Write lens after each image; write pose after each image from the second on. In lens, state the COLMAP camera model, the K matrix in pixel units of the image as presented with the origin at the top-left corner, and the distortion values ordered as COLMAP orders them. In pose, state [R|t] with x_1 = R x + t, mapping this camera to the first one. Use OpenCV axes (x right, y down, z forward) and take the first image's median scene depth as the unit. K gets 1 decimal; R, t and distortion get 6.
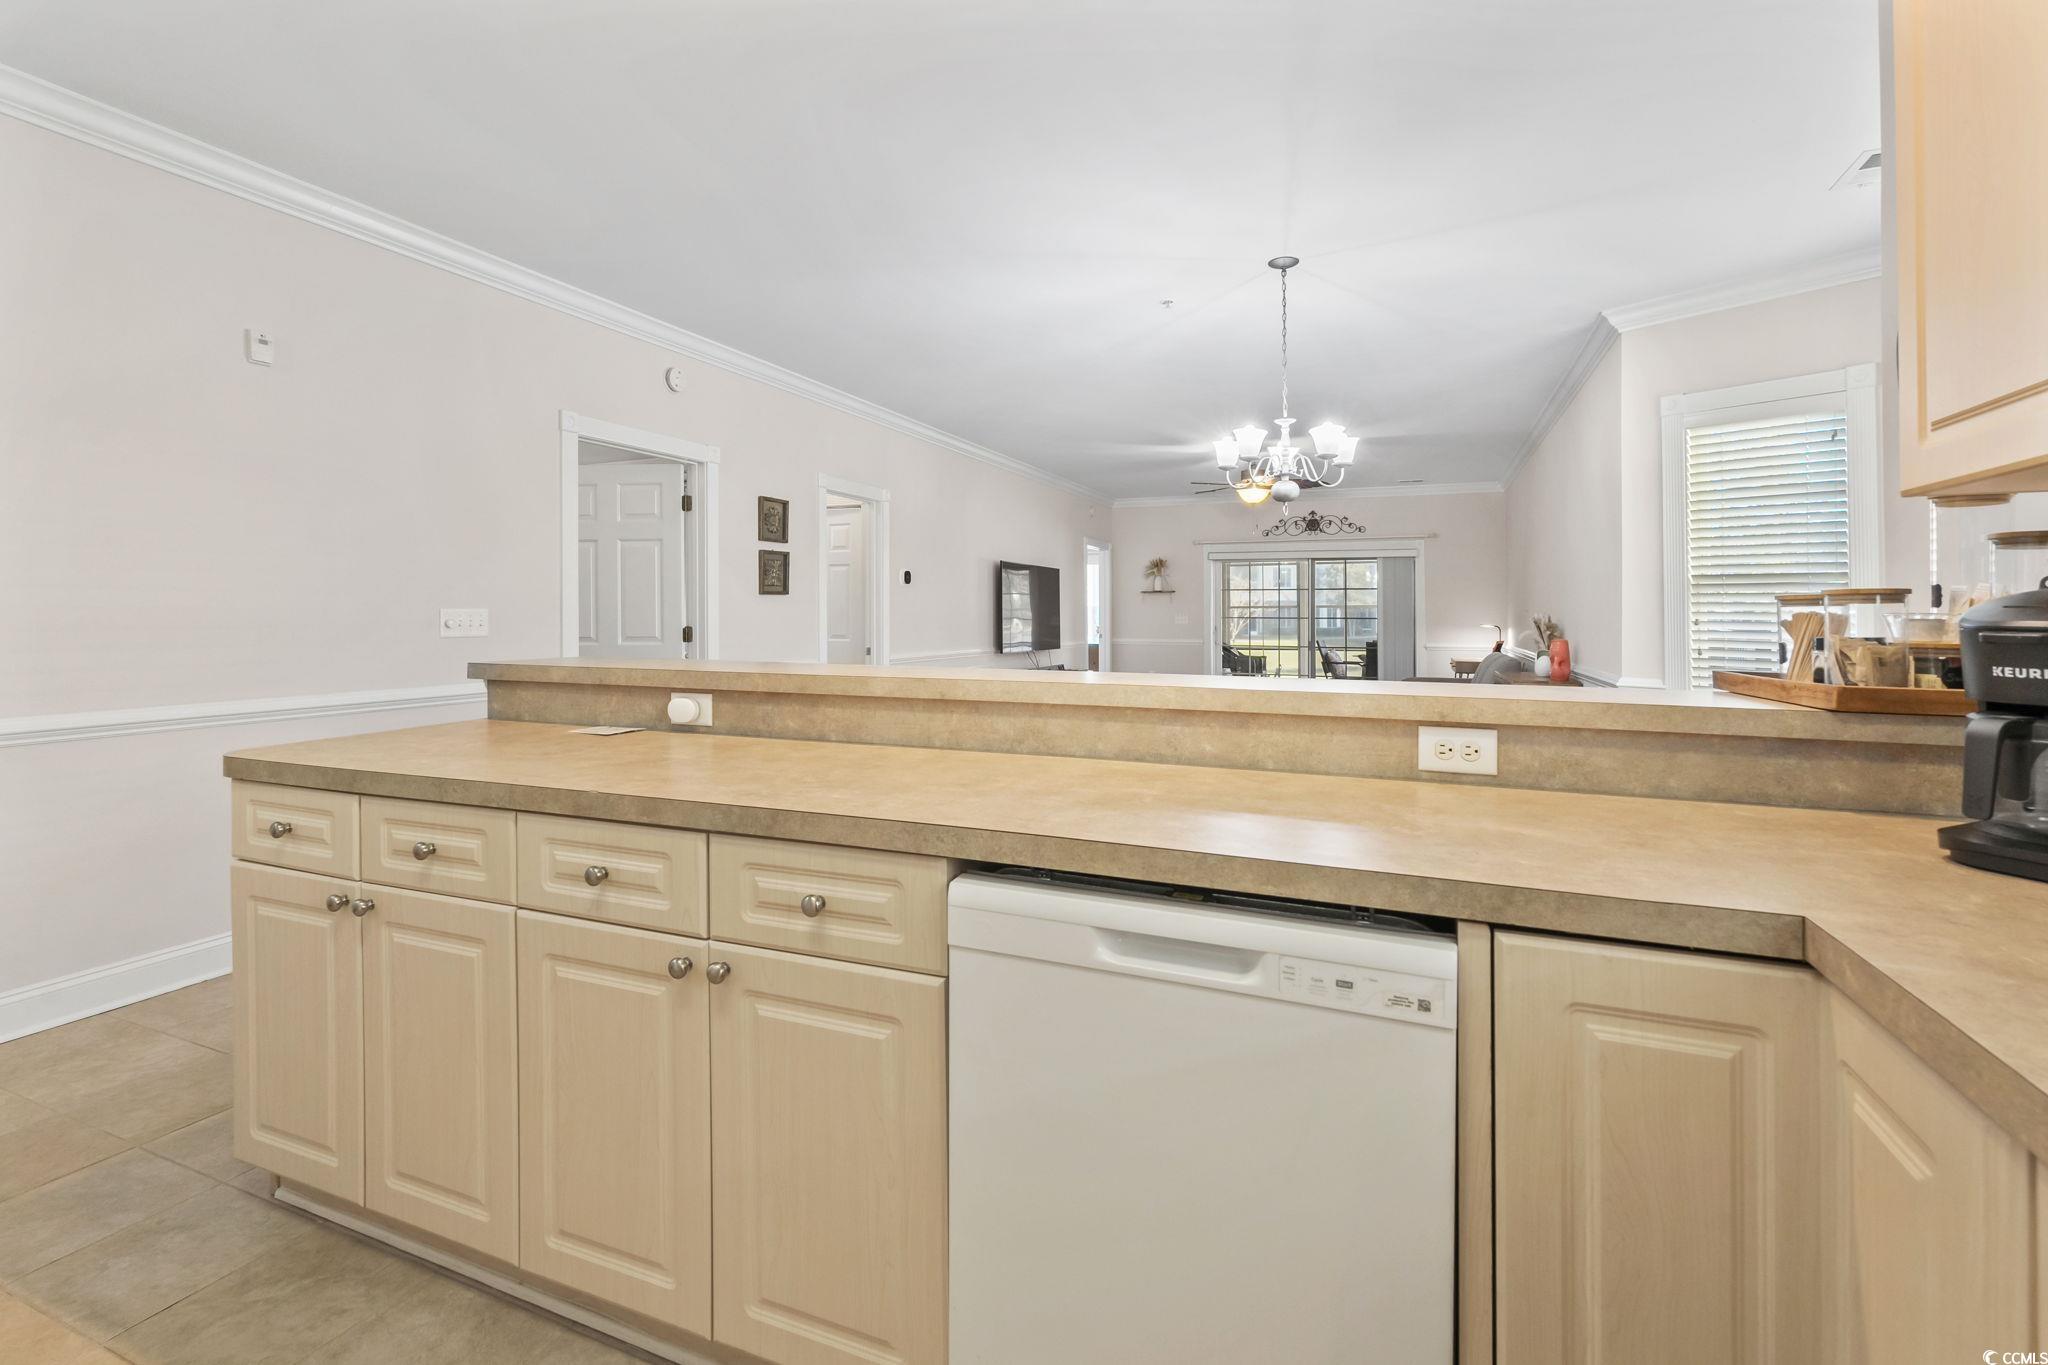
lens RADIAL K [[911.0, 0, 996.2], [0, 911.0, 664.3], [0, 0, 1]] dist [-0.003118, -0.000066]
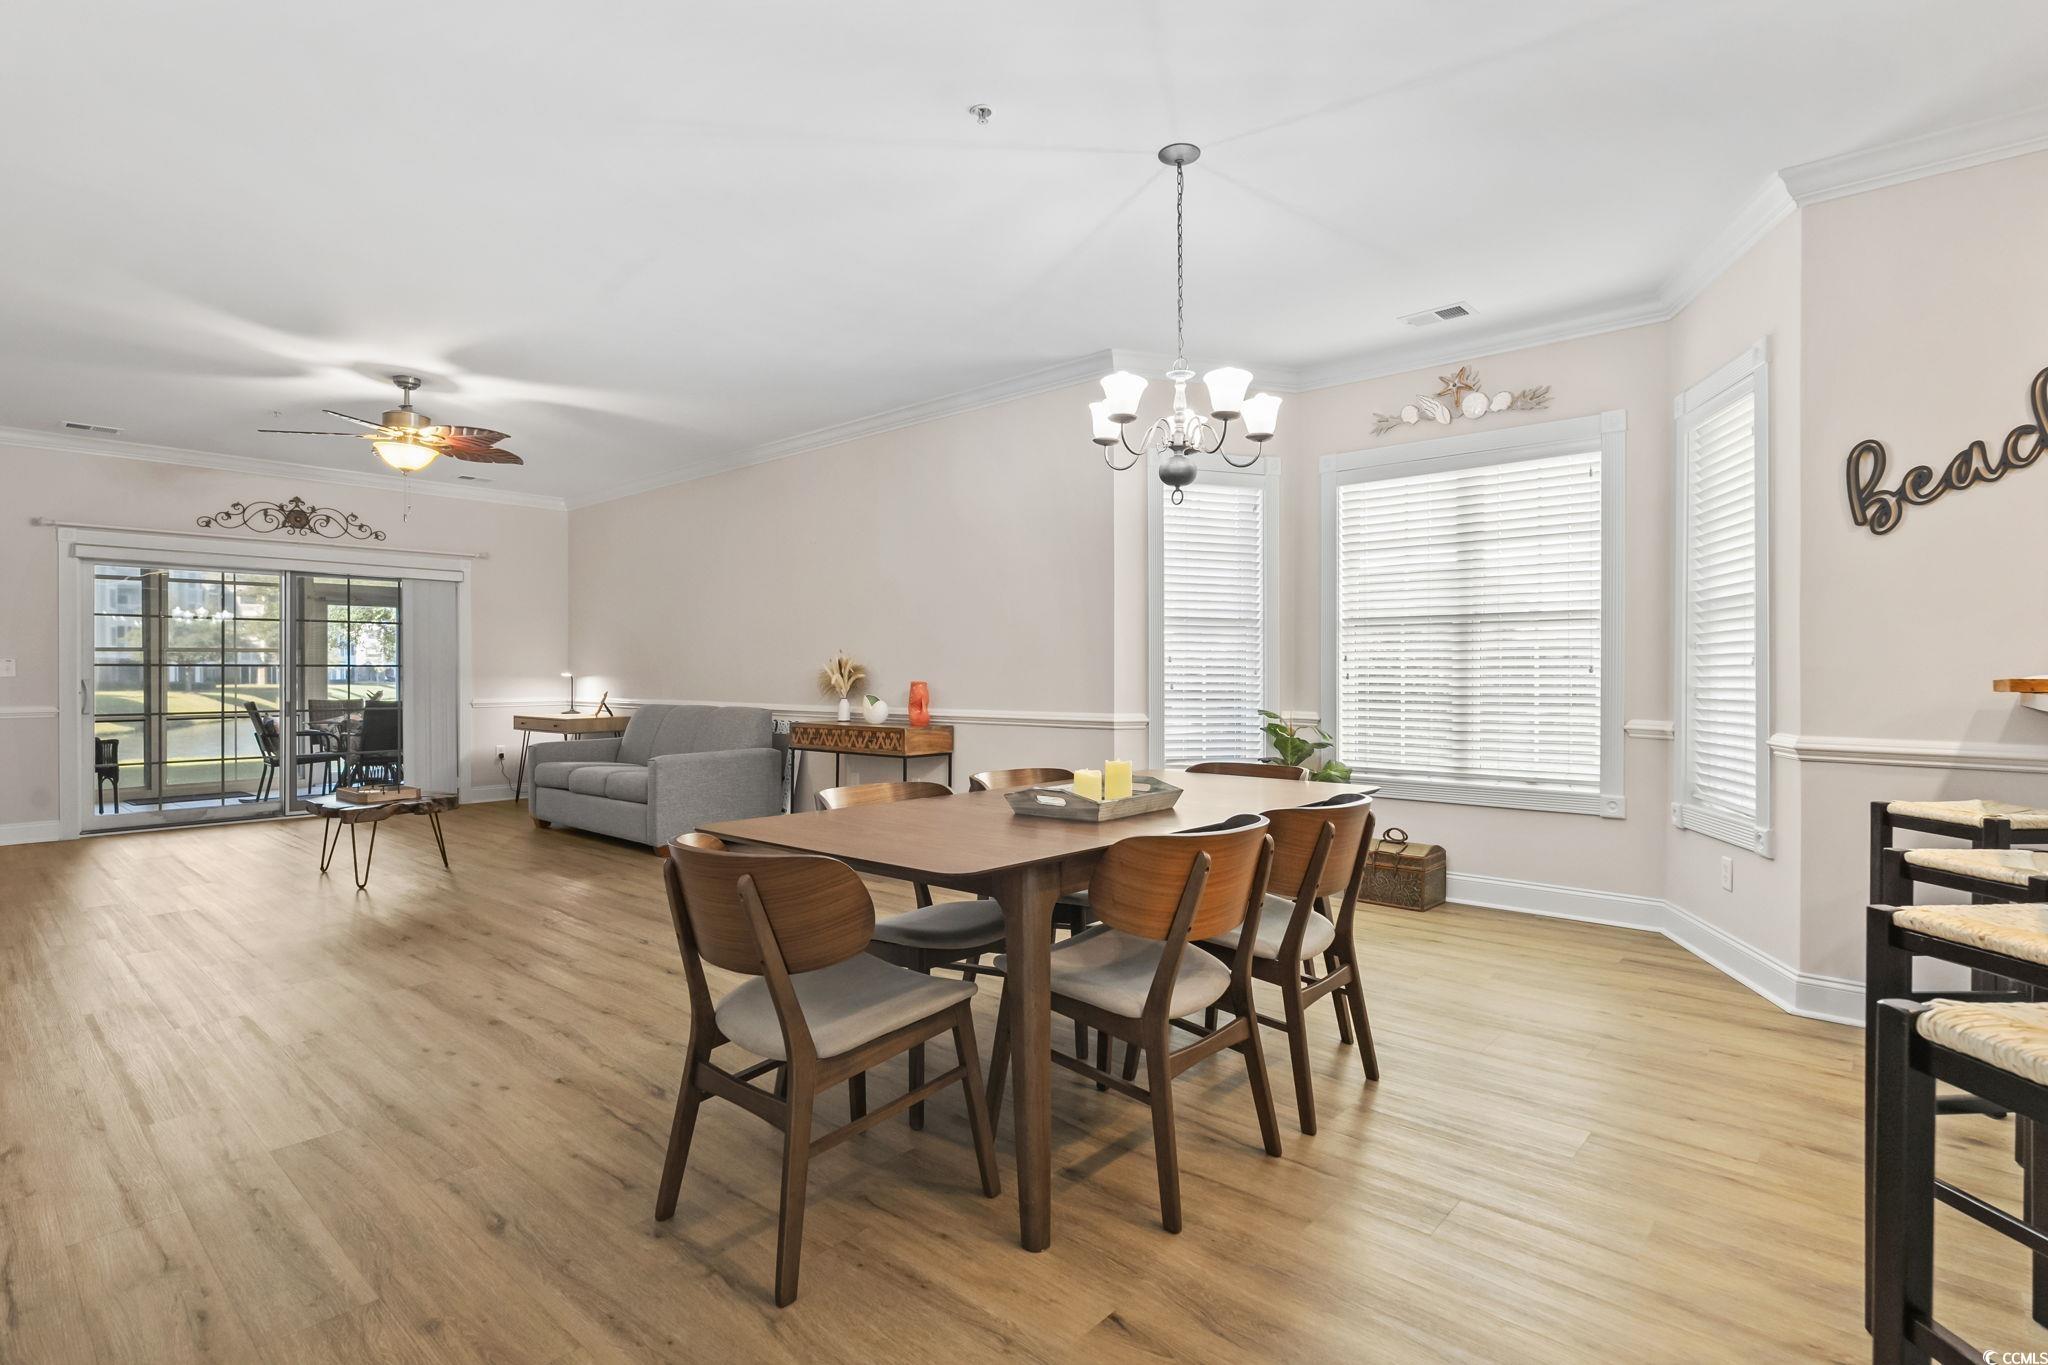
lens RADIAL K [[1001.0, 0, 1018.2], [0, 1001.0, 675.0], [0, 0, 1]] dist [-0.003172, 0.000134]
pose [[0.315606, -0.004277, 0.948881, -0.172585], [0.052281, 0.998549, -0.012888, -0.009249], [-0.947449, 0.053676, 0.315371, 0.333503]]
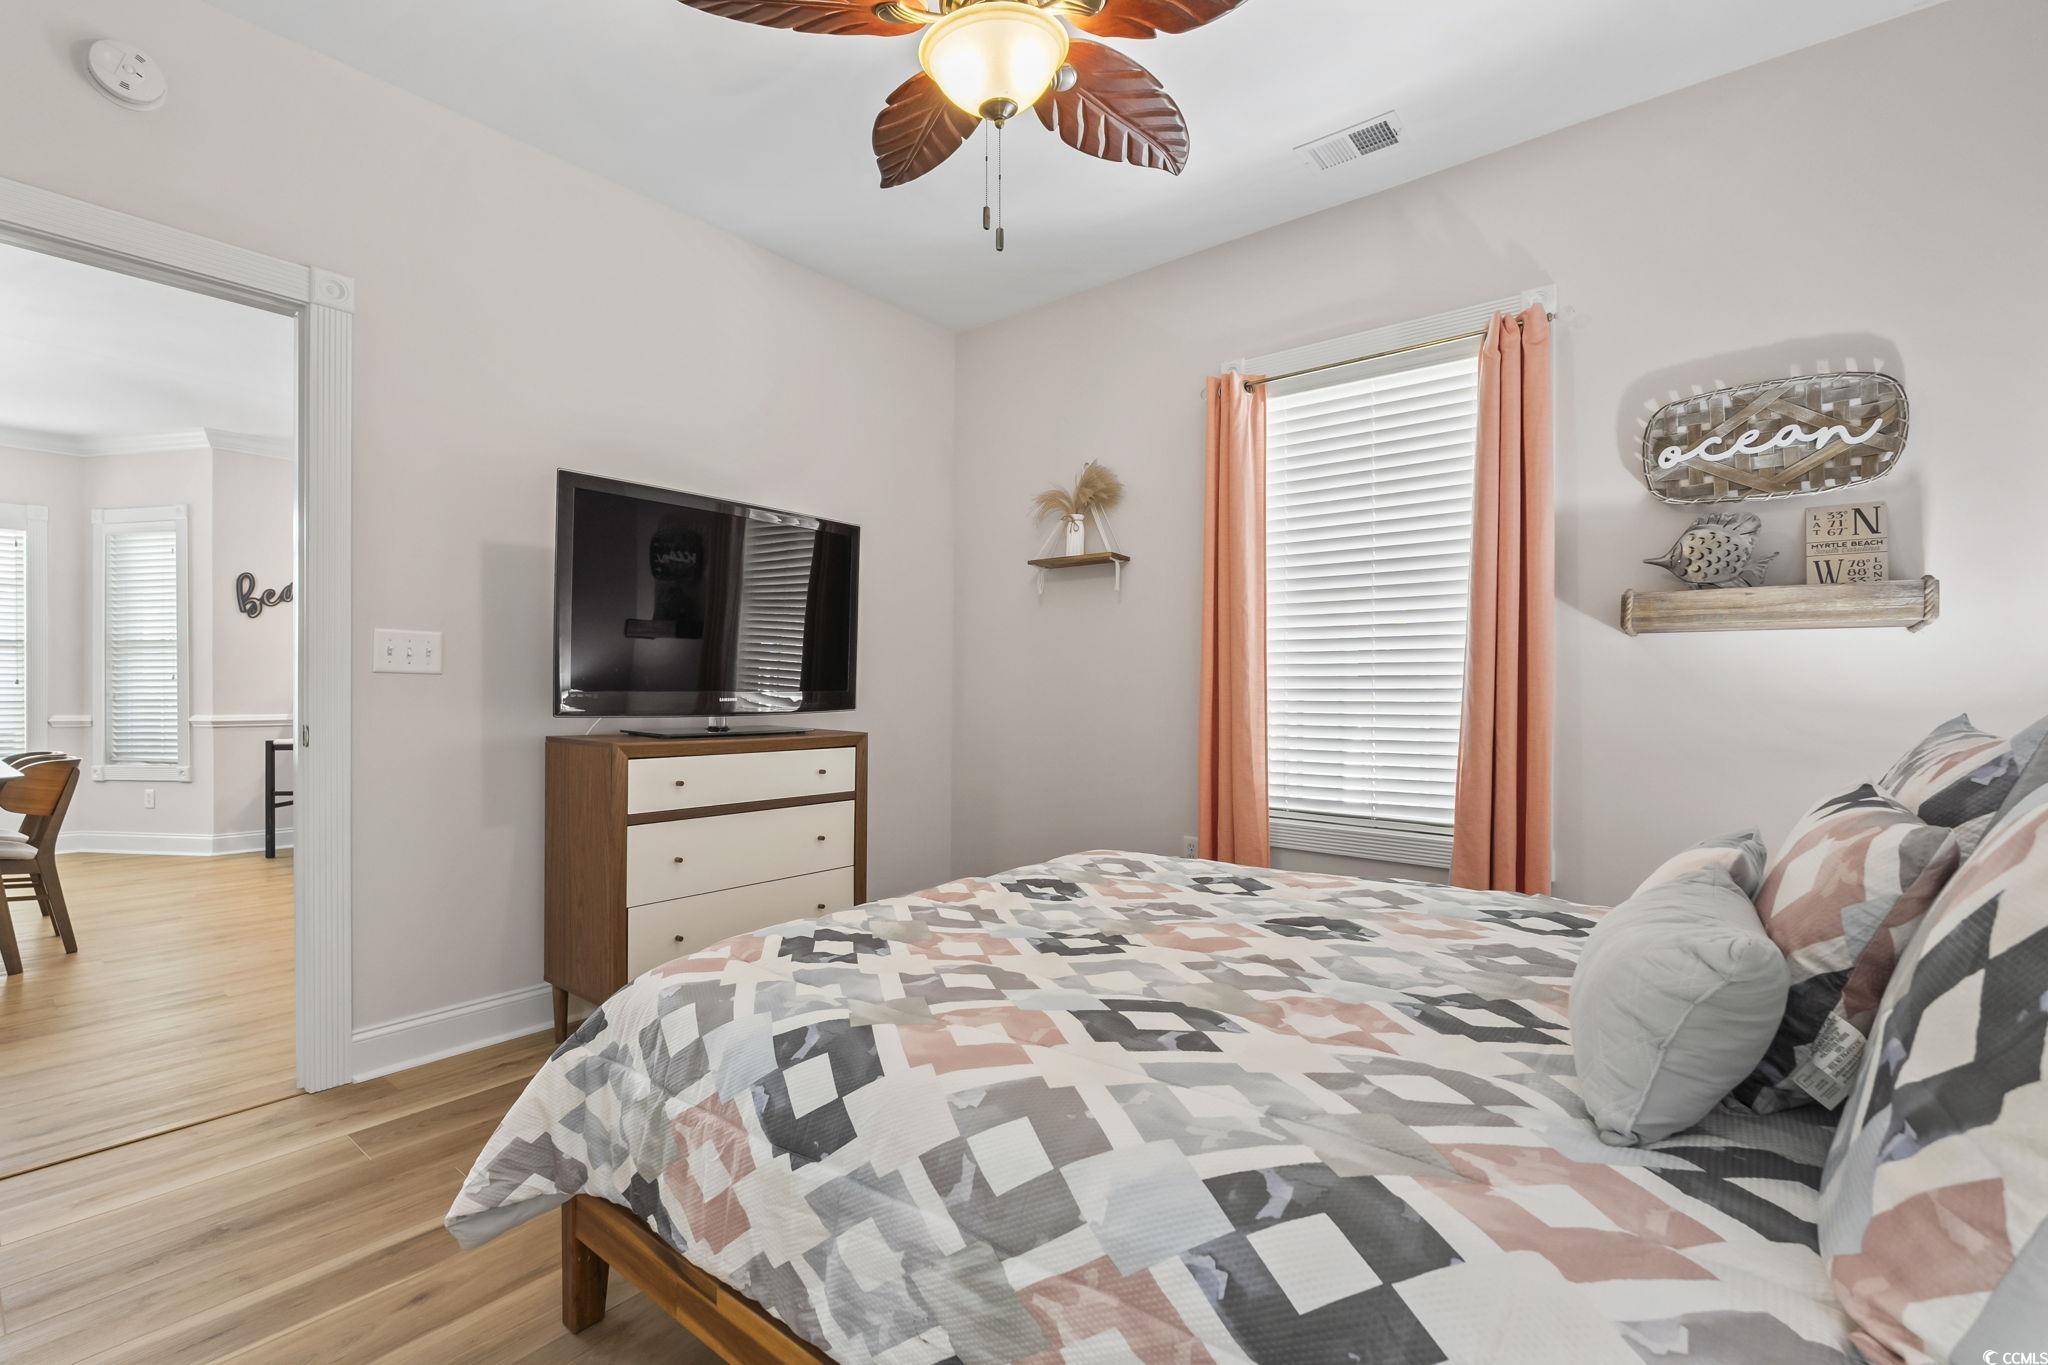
lens RADIAL K [[911.0, 0, 1023.2], [0, 911.0, 699.4], [0, 0, 1]] dist [-0.003118, -0.000066]
pose [[-0.963460, 0.003519, 0.267830, -0.436808], [0.018772, 0.998342, 0.054410, -0.012425], [-0.267195, 0.057450, -0.961929, 0.612926]]
